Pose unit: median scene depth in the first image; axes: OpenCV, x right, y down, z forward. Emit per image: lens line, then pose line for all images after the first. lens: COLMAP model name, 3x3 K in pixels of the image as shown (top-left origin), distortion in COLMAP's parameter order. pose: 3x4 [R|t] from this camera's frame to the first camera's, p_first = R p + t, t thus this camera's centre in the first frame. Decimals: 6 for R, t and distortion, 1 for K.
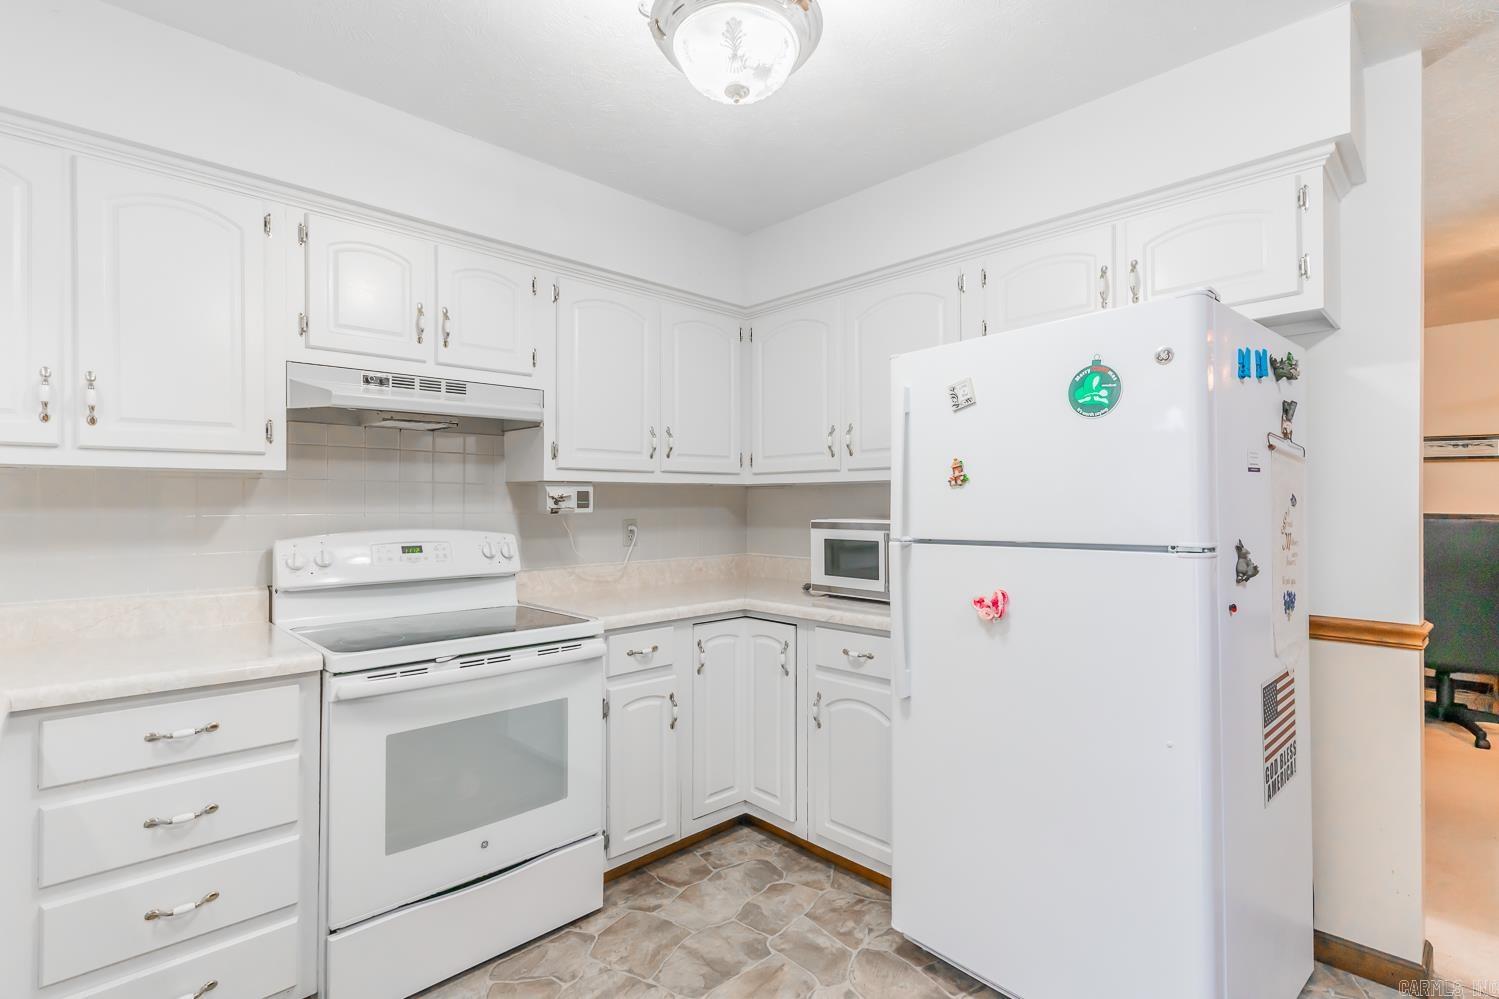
lens RADIAL K [[714.6, 0, 749.5], [0, 714.6, 499.5], [0, 0, 1]] dist [0.000232, -0.000476]
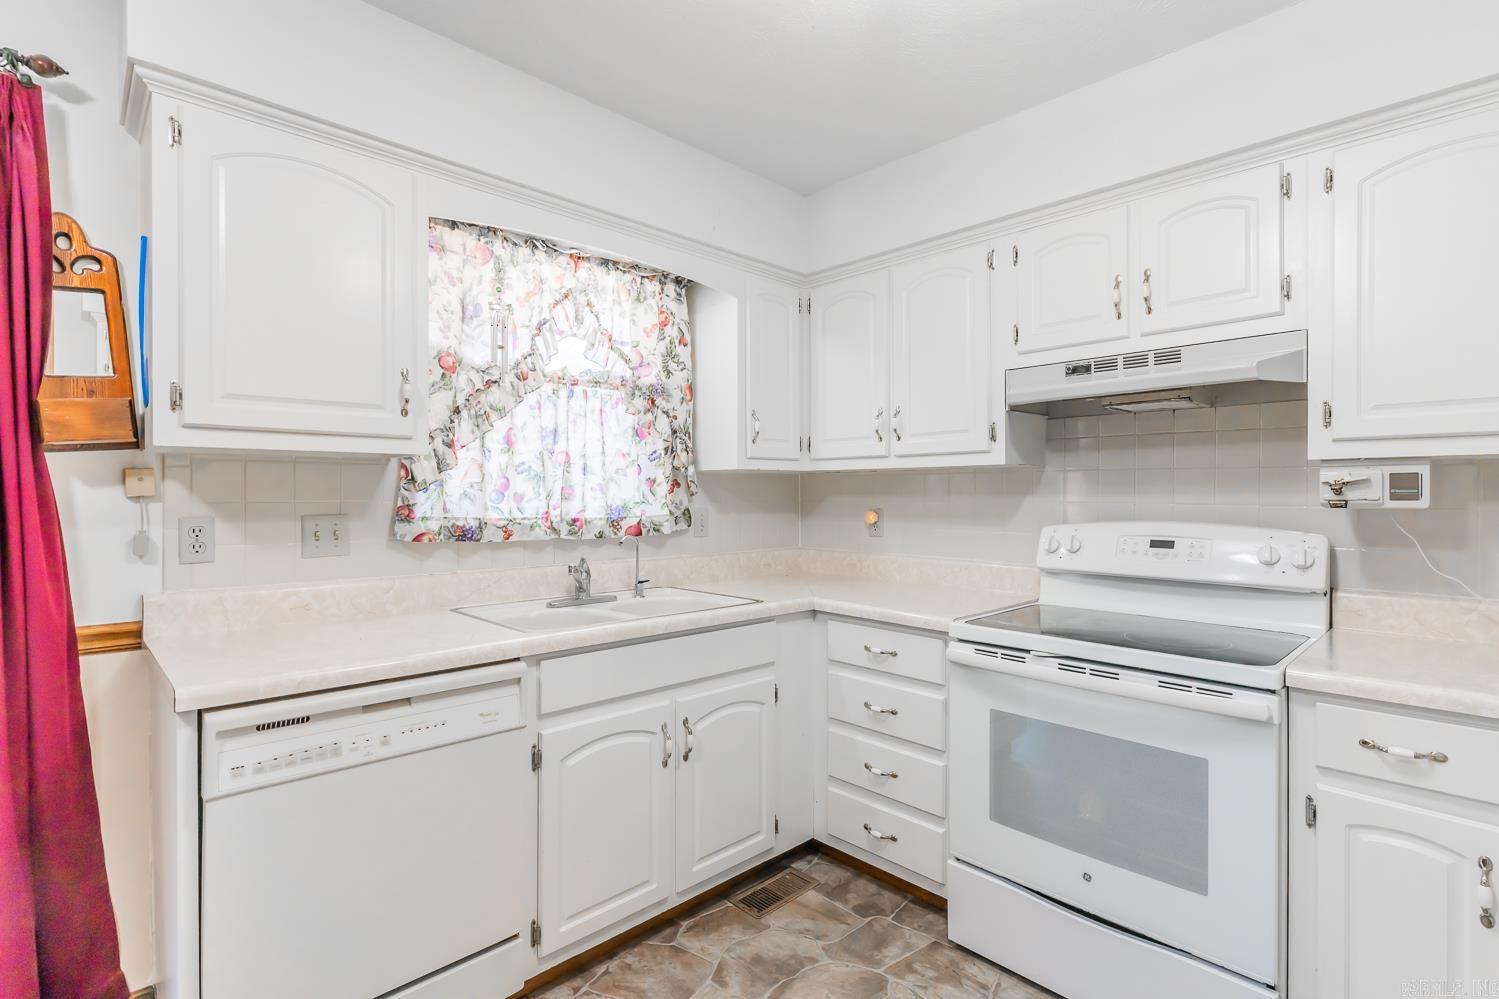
lens RADIAL K [[724.6, 0, 752.5], [0, 724.6, 493.9], [0, 0, 1]] dist [0.003108, -0.000149]
pose [[-0.005083, 0.002972, -0.999983, 0.490199], [0.006051, 0.999977, 0.002941, 0.001338], [0.999969, -0.006036, -0.005101, 0.545805]]
